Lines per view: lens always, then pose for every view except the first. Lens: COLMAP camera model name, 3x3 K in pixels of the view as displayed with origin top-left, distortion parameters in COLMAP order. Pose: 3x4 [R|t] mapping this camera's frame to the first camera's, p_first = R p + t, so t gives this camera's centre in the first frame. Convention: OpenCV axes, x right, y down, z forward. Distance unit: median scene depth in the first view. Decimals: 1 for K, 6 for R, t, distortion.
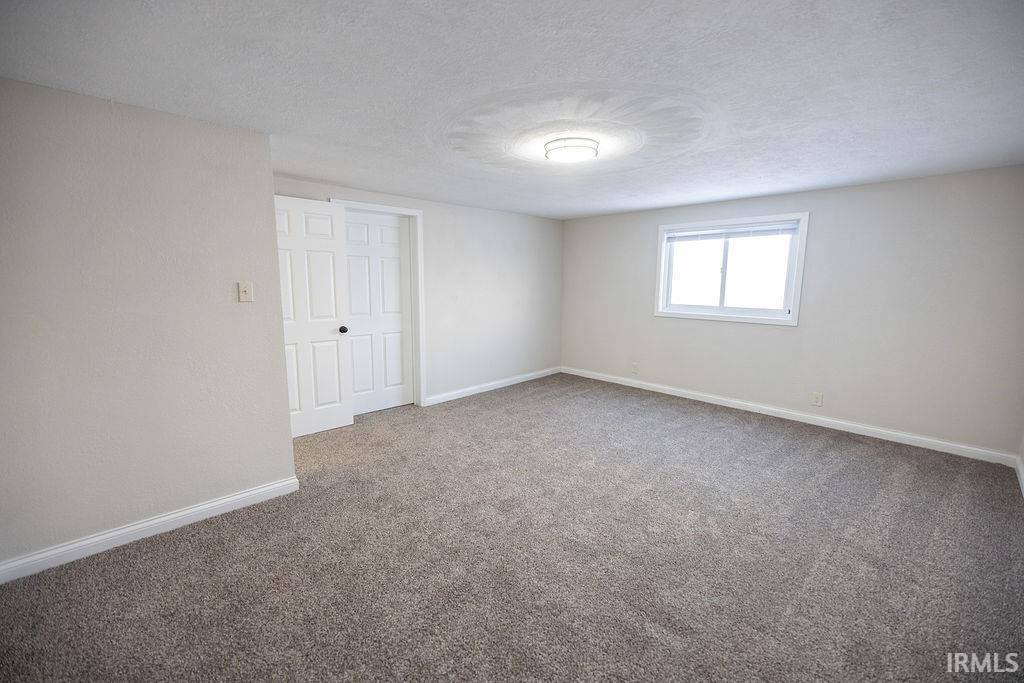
lens RADIAL K [[428.8, 0, 512.7], [0, 428.8, 339.3], [0, 0, 1]] dist [0.005009, 0.000587]
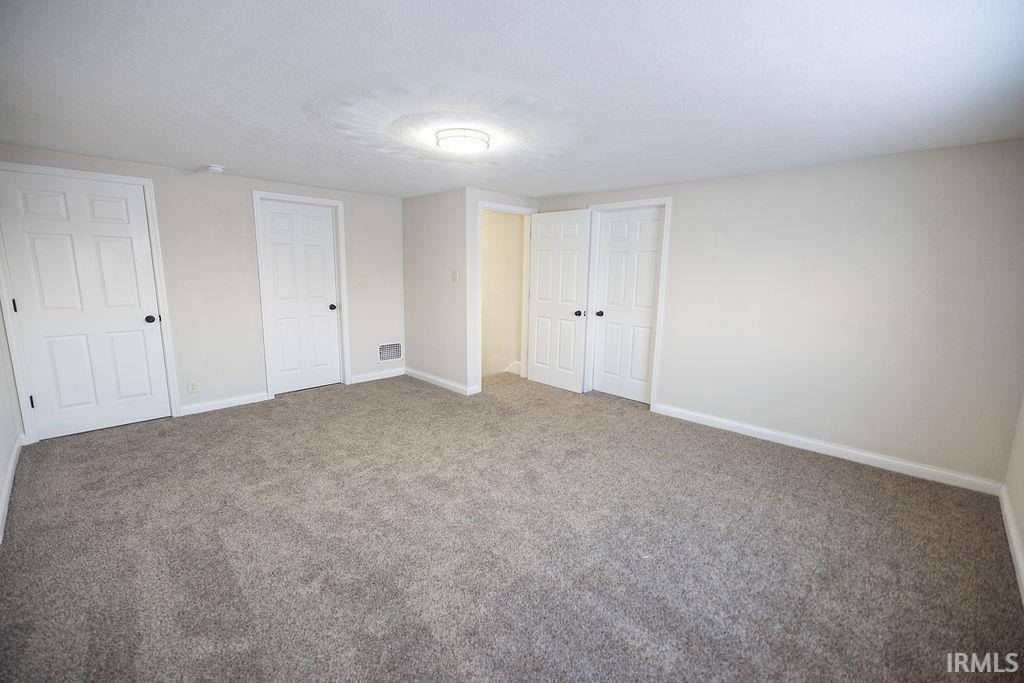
lens RADIAL K [[428.8, 0, 512.7], [0, 428.8, 339.3], [0, 0, 1]] dist [0.005009, 0.000587]
pose [[0.020909, 0.162362, -0.986510, 0.708691], [-0.156658, 0.975069, 0.157159, -0.098449], [0.987432, 0.151258, 0.045823, 0.676637]]
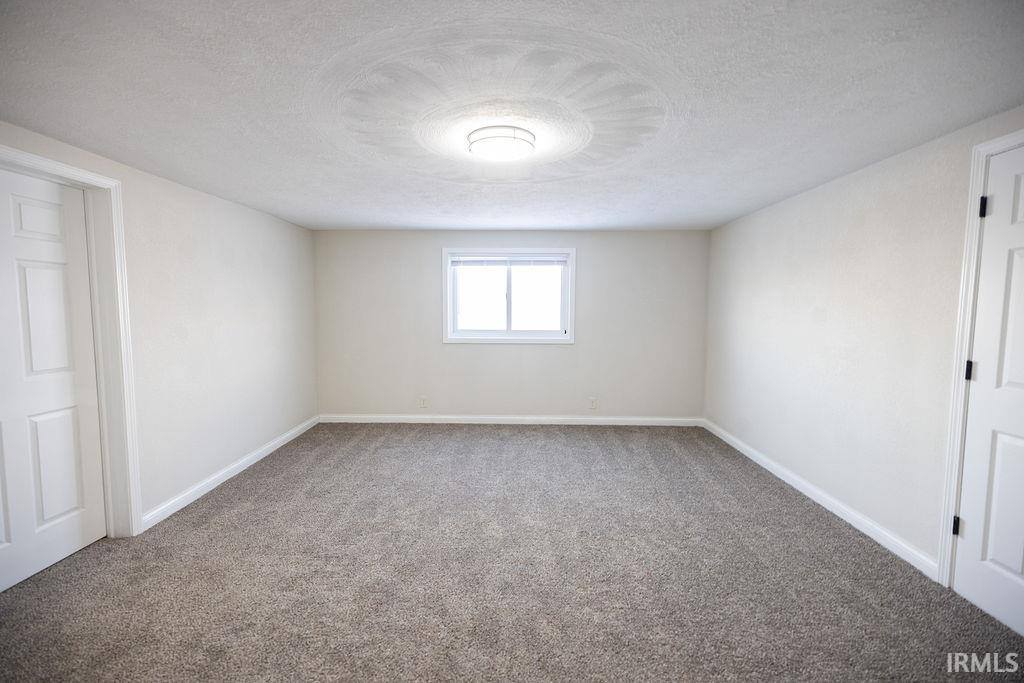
lens RADIAL K [[428.8, 0, 512.7], [0, 428.8, 339.3], [0, 0, 1]] dist [0.005009, 0.000587]
pose [[0.703846, -0.059640, 0.707844, -0.260905], [0.100057, 0.994858, -0.015670, -0.038020], [-0.703270, 0.081854, 0.706195, 0.268299]]
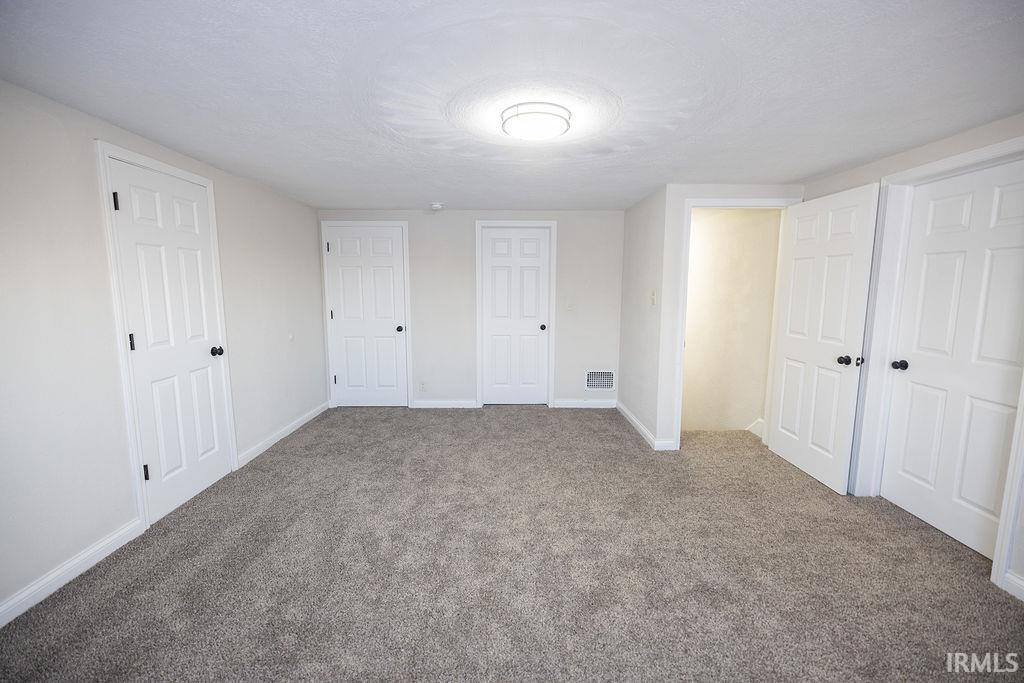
lens RADIAL K [[427.4, 0, 514.7], [0, 427.4, 339.7], [0, 0, 1]] dist [0.001273, 0.000224]
pose [[-0.684865, 0.085316, -0.723658, 0.443229], [-0.108607, 0.970077, 0.217153, -0.132658], [0.720530, 0.227315, -0.655106, 0.930077]]
